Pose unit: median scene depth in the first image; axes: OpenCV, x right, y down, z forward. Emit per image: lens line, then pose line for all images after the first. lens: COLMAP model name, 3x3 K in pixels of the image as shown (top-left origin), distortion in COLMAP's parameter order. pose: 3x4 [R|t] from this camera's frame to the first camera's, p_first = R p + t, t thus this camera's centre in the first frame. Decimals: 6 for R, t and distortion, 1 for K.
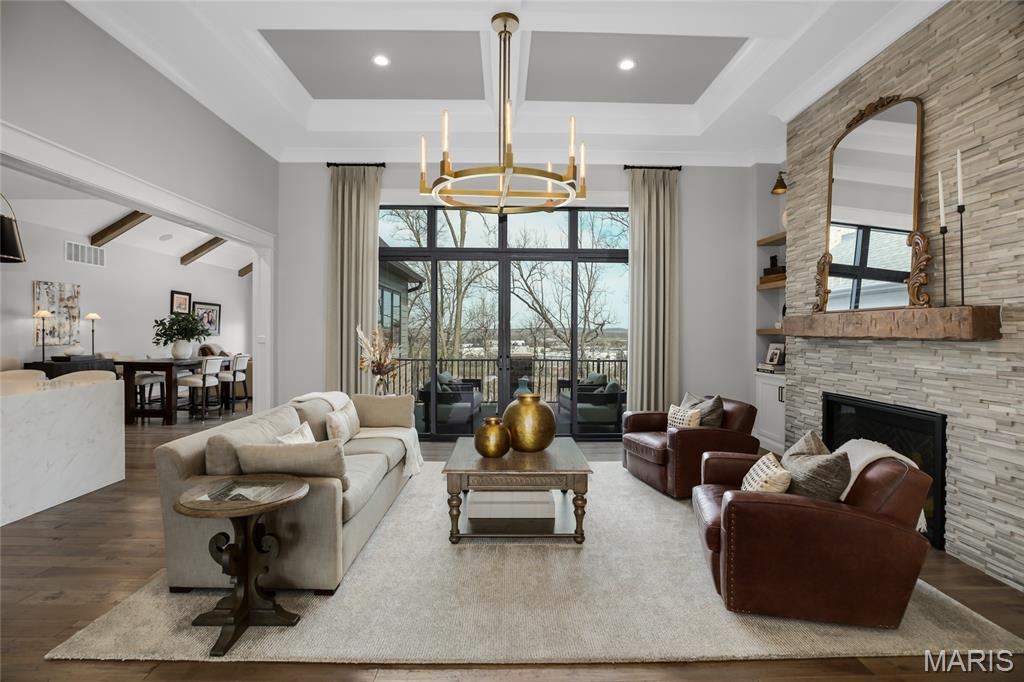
lens RADIAL K [[478.5, 0, 512.0], [0, 478.5, 341.0], [0, 0, 1]] dist [-0.046704, 0.015310]
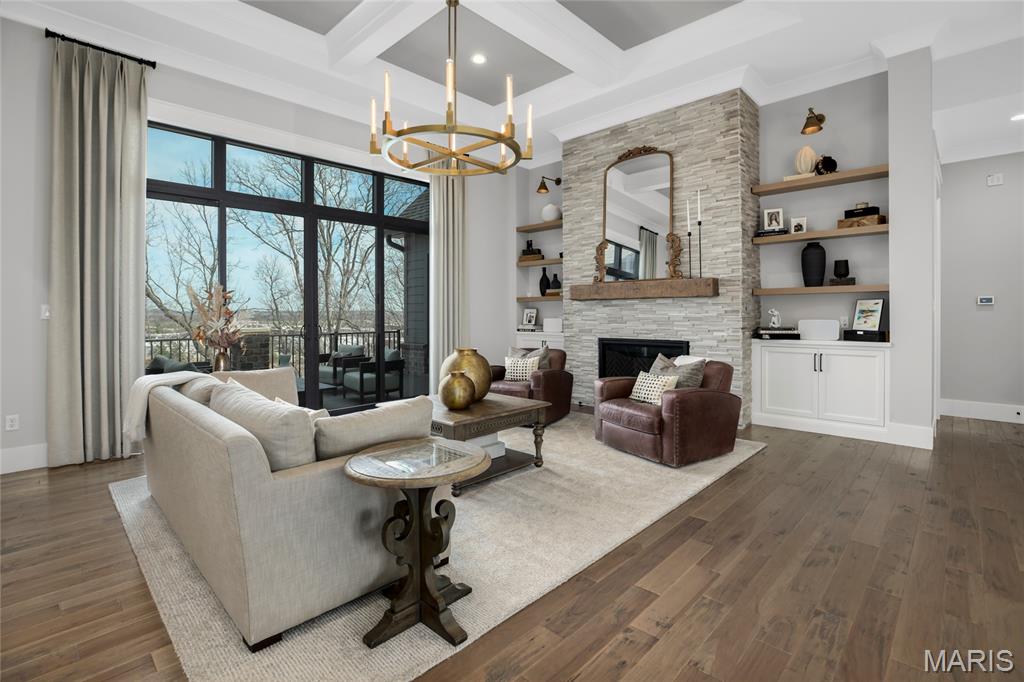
lens RADIAL K [[486.1, 0, 514.5], [0, 486.1, 319.6], [0, 0, 1]] dist [-0.023380, 0.000530]
pose [[0.698149, -0.020131, 0.715669, -0.721023], [0.024787, 0.999685, 0.003939, 0.049384], [-0.715523, 0.014989, 0.698428, 0.182927]]
